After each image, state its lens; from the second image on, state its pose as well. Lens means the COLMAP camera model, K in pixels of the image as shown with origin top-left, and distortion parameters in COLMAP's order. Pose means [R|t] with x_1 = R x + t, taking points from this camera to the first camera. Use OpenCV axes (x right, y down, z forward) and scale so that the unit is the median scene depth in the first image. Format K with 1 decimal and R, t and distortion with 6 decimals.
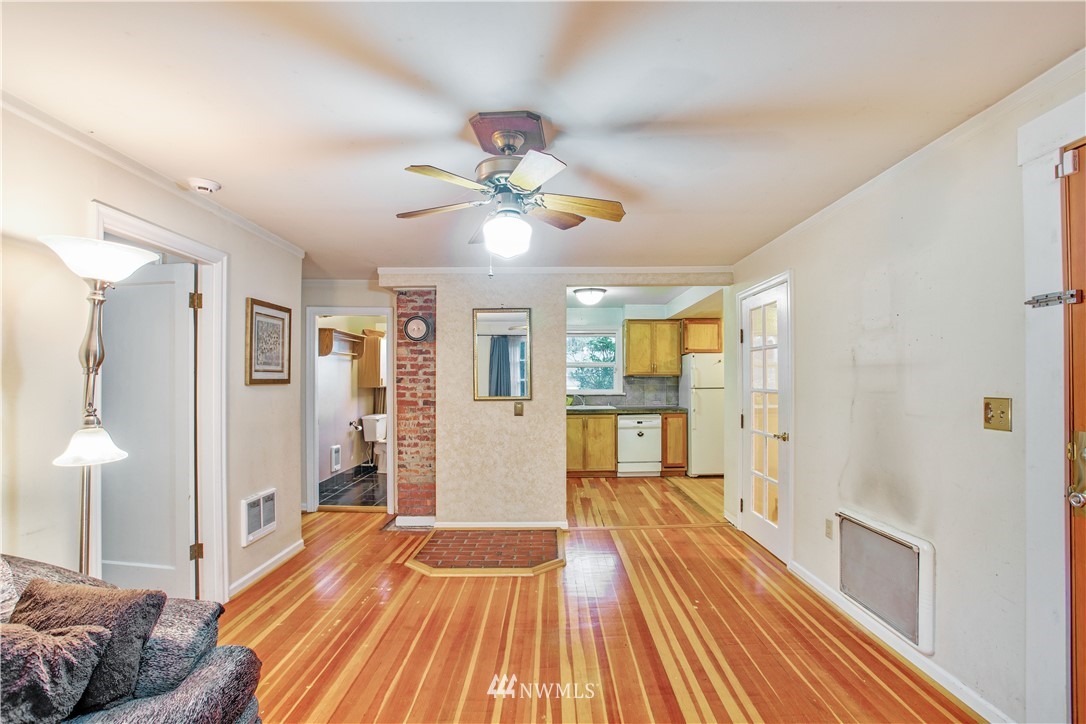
lens RADIAL K [[530.6, 0, 548.6], [0, 530.6, 369.9], [0, 0, 1]] dist [-0.038631, 0.010137]
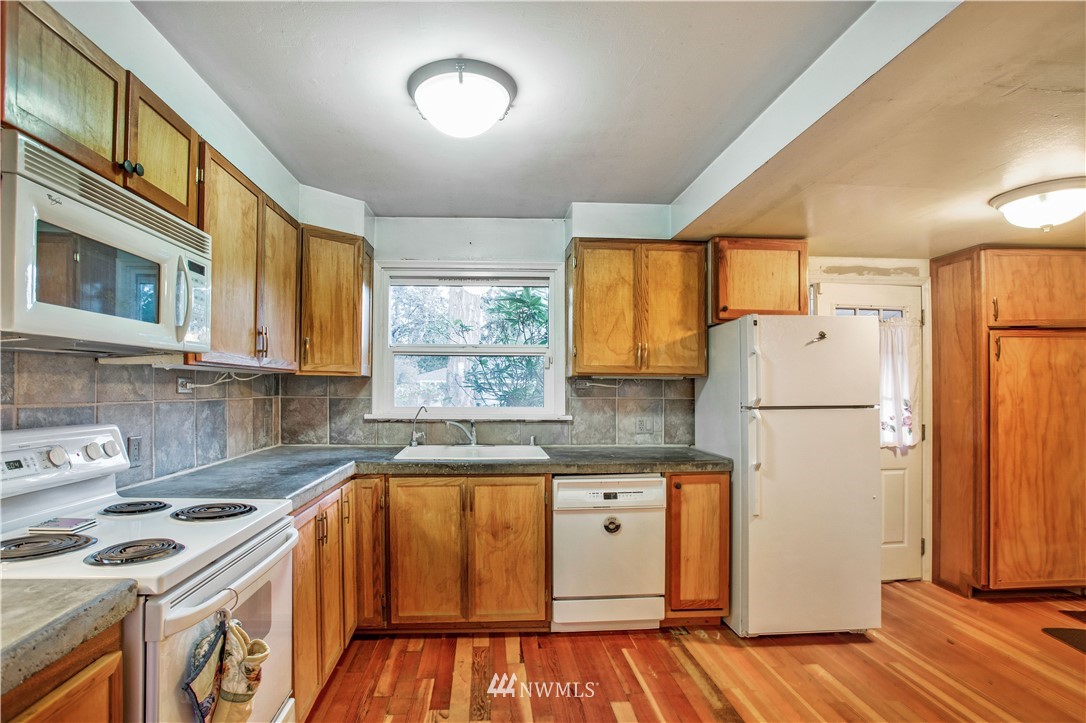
lens RADIAL K [[530.6, 0, 514.4], [0, 530.6, 385.2], [0, 0, 1]] dist [-0.038631, 0.010137]
pose [[0.998323, 0.005160, 0.057660, 0.077394], [-0.005619, 0.999954, 0.007796, 0.016040], [-0.057617, -0.008107, 0.998306, 0.600698]]
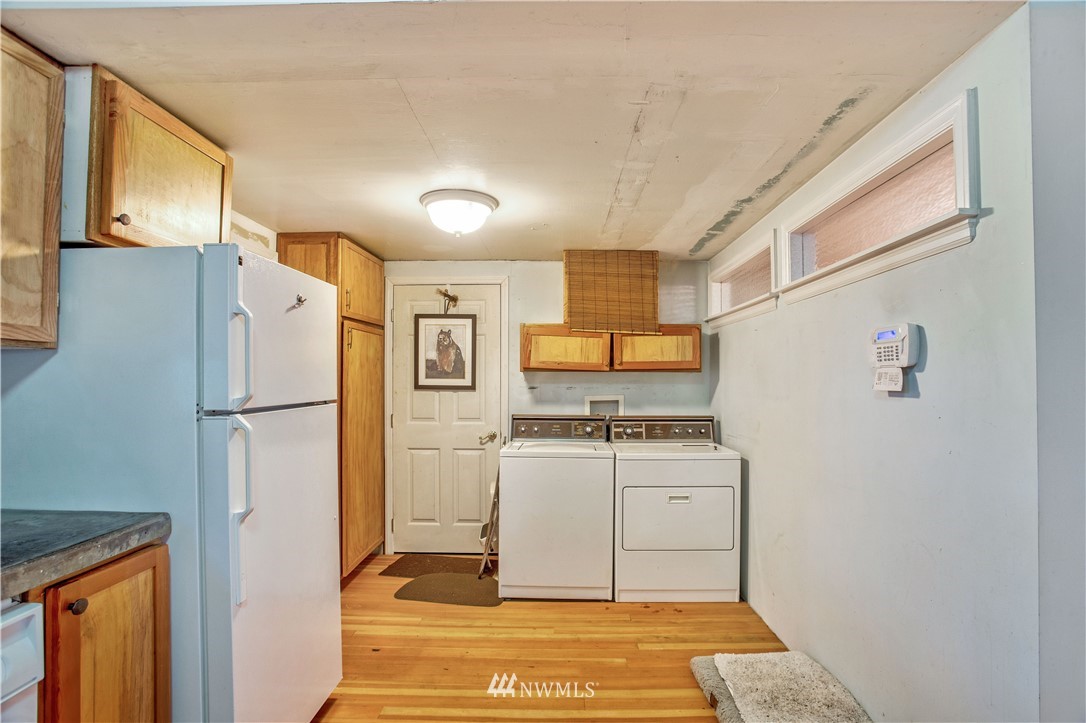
lens RADIAL K [[530.6, 0, 554.5], [0, 530.6, 376.1], [0, 0, 1]] dist [-0.038631, 0.010137]
pose [[0.015385, 0.012207, 0.999807, 0.063170], [-0.019326, 0.999742, -0.011909, 0.019833], [-0.999695, -0.019139, 0.015617, 0.820019]]
